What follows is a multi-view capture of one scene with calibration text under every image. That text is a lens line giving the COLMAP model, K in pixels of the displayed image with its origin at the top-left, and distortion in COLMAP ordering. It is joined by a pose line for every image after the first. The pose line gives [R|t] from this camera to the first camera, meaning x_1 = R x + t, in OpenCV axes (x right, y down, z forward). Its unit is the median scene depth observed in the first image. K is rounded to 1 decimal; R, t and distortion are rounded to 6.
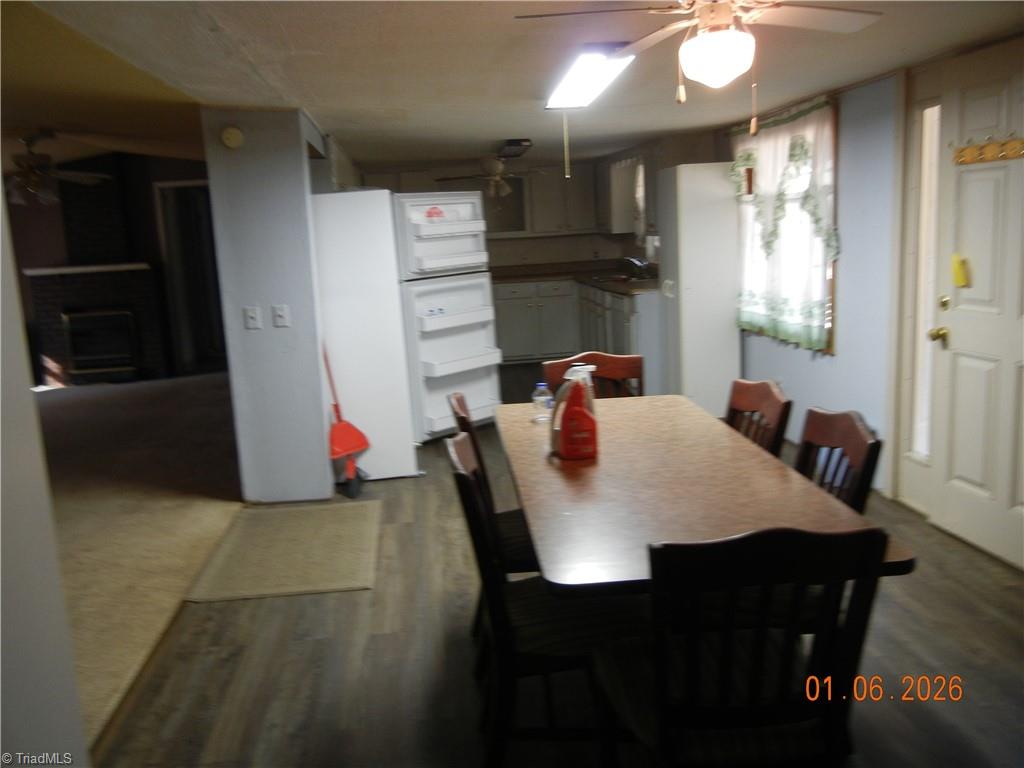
lens RADIAL K [[877.3, 0, 512.0], [0, 877.3, 384.0], [0, 0, 1]] dist [-0.003341, 0.007873]
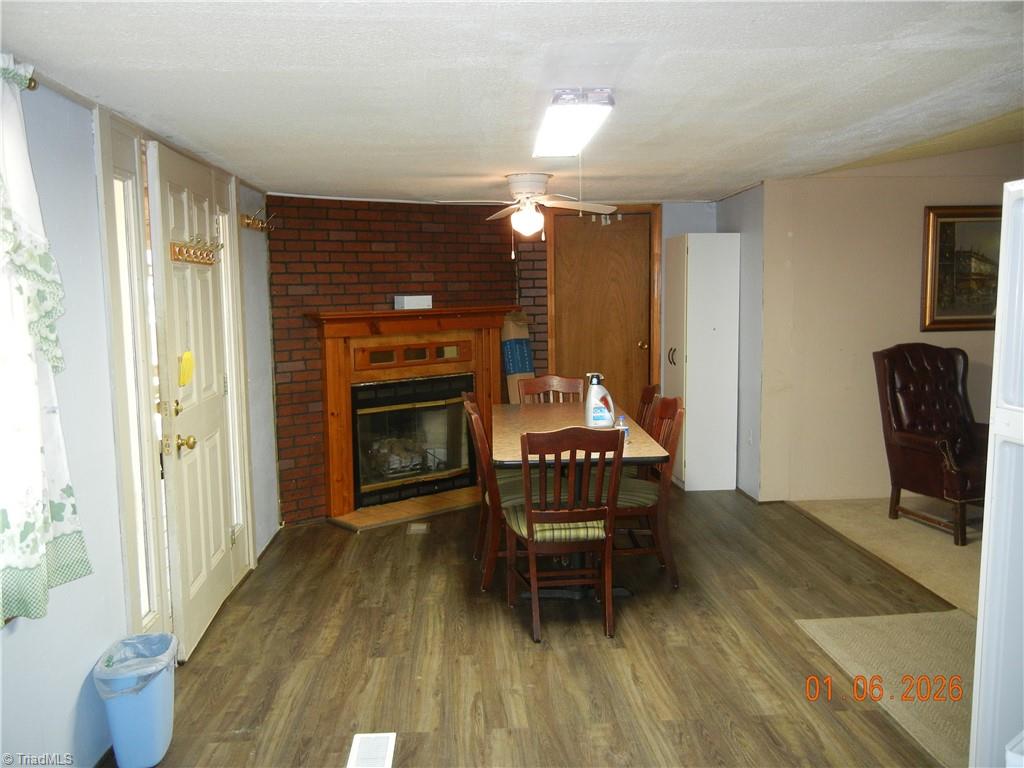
lens RADIAL K [[877.3, 0, 512.0], [0, 877.3, 384.0], [0, 0, 1]] dist [-0.003341, 0.007873]
pose [[-0.996590, 0.058858, 0.057824, 0.106492], [0.072439, 0.959663, 0.271661, -0.361547], [-0.039502, 0.274923, -0.960654, 1.933166]]
